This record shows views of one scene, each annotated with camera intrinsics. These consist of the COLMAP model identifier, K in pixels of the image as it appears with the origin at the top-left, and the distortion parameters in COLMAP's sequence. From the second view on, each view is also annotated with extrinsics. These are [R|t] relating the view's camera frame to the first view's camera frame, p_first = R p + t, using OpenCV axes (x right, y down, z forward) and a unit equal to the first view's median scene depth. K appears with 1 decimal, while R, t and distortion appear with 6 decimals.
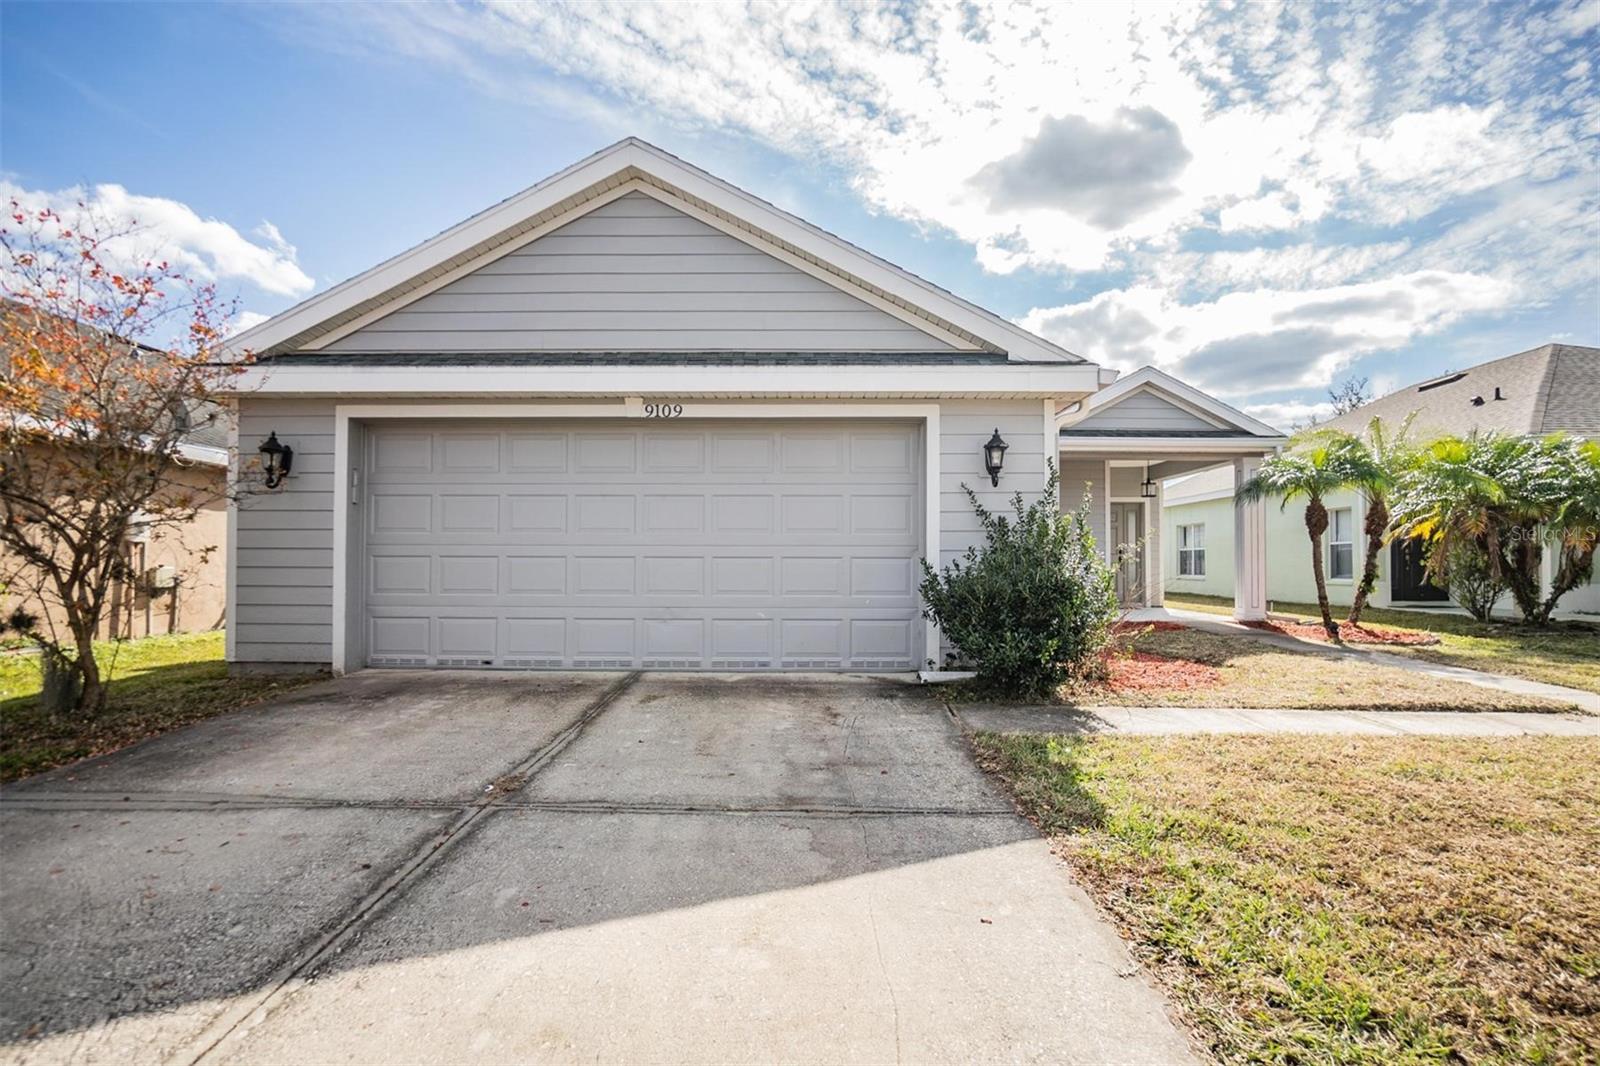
lens RADIAL K [[860.9, 0, 795.2], [0, 860.9, 541.8], [0, 0, 1]] dist [-0.030309, 0.001675]
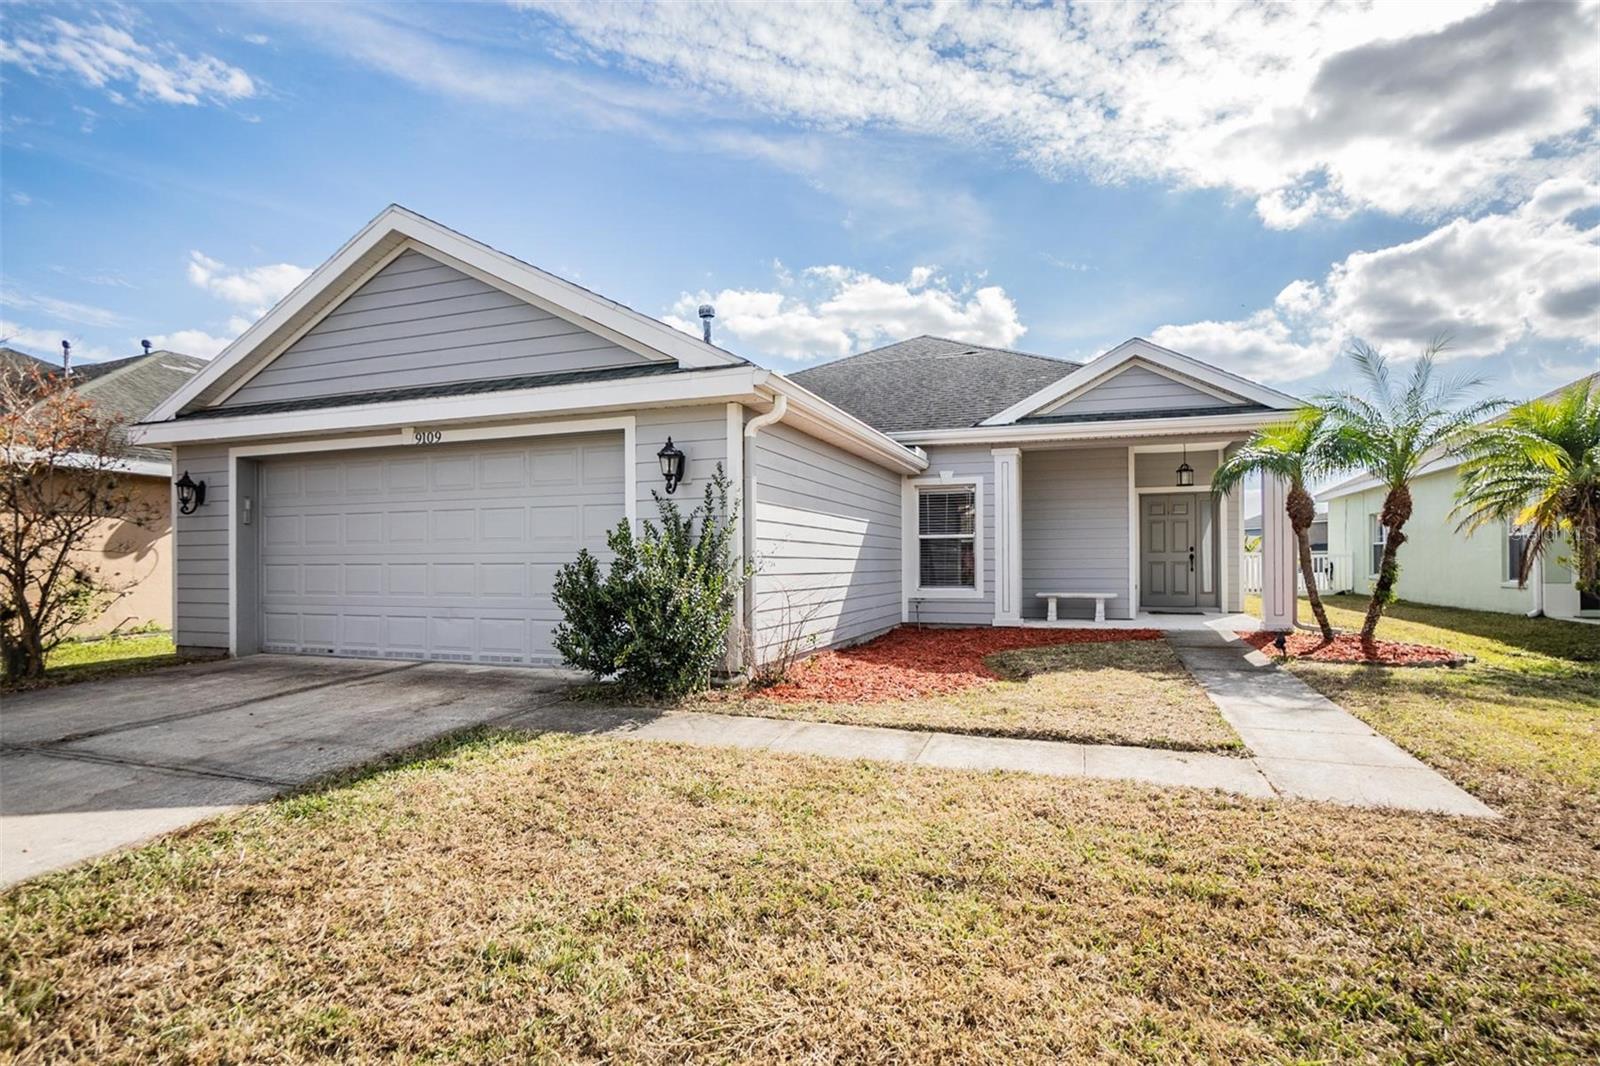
lens RADIAL K [[860.9, 0, 728.0], [0, 860.9, 553.6], [0, 0, 1]] dist [-0.030309, 0.001675]
pose [[0.934918, -0.011088, -0.354690, 0.609658], [0.016210, 0.999803, 0.011474, -0.003152], [0.354492, -0.016477, 0.934914, 0.061391]]
